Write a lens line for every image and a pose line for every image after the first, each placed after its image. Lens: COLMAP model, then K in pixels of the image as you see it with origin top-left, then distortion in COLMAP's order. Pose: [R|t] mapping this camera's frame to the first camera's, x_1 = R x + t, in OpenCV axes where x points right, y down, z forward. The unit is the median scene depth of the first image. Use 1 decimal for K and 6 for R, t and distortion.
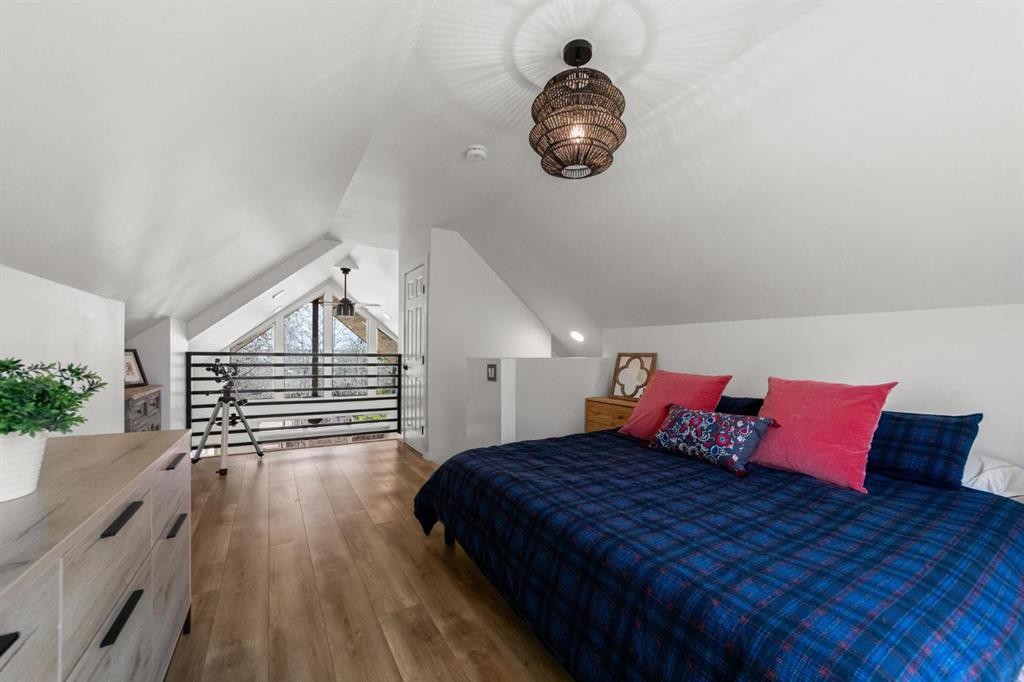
lens RADIAL K [[390.7, 0, 510.5], [0, 390.7, 341.9], [0, 0, 1]] dist [-0.018687, 0.009362]
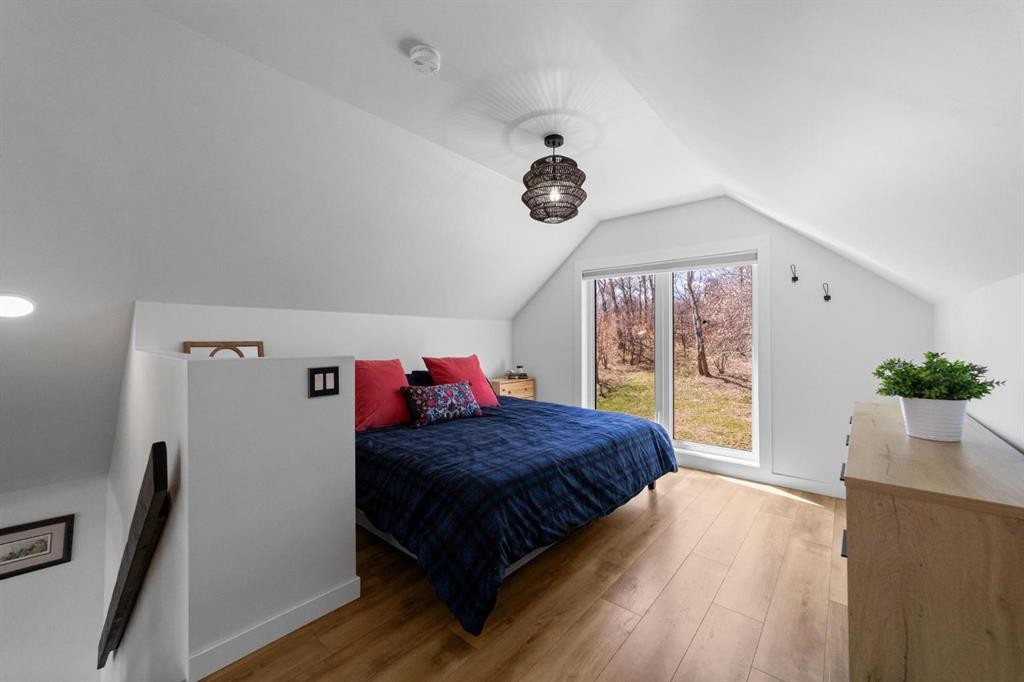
lens RADIAL K [[390.7, 0, 510.5], [0, 390.7, 341.9], [0, 0, 1]] dist [-0.018687, 0.009362]
pose [[-0.323620, -0.012626, 0.946103, -0.853868], [-0.027429, 0.999616, 0.003958, 0.019751], [-0.945790, -0.024670, -0.323842, 1.232868]]
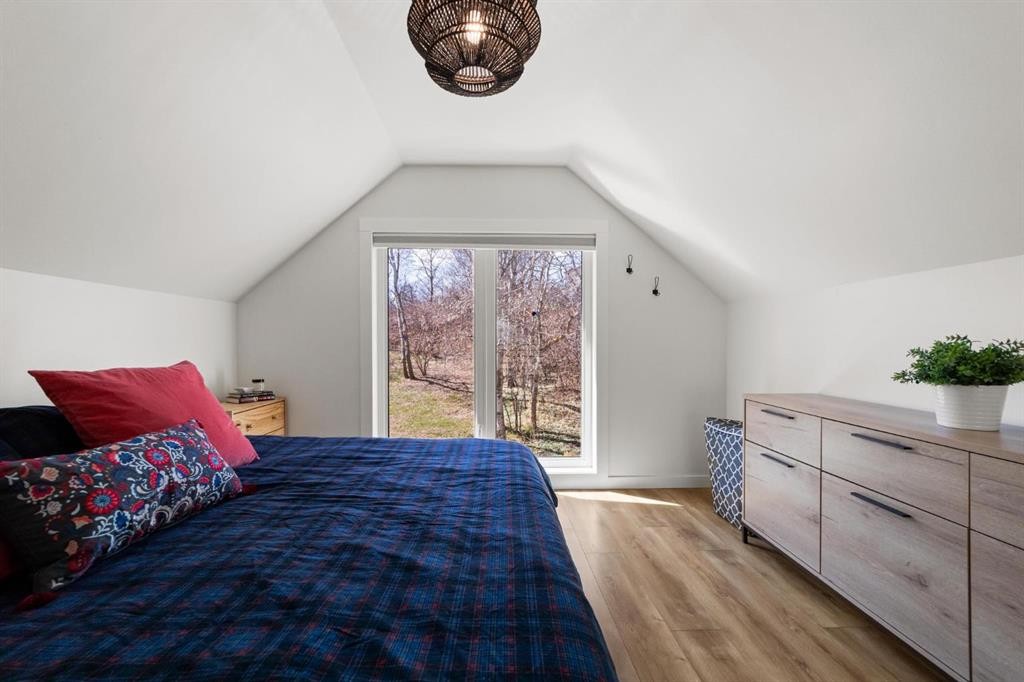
lens RADIAL K [[406.2, 0, 508.3], [0, 406.2, 350.0], [0, 0, 1]] dist [-0.021585, 0.009907]
pose [[-0.873965, -0.012266, 0.485834, -0.186130], [-0.016327, 0.999858, -0.004126, 0.056418], [-0.485715, -0.011538, -0.874041, 1.236268]]
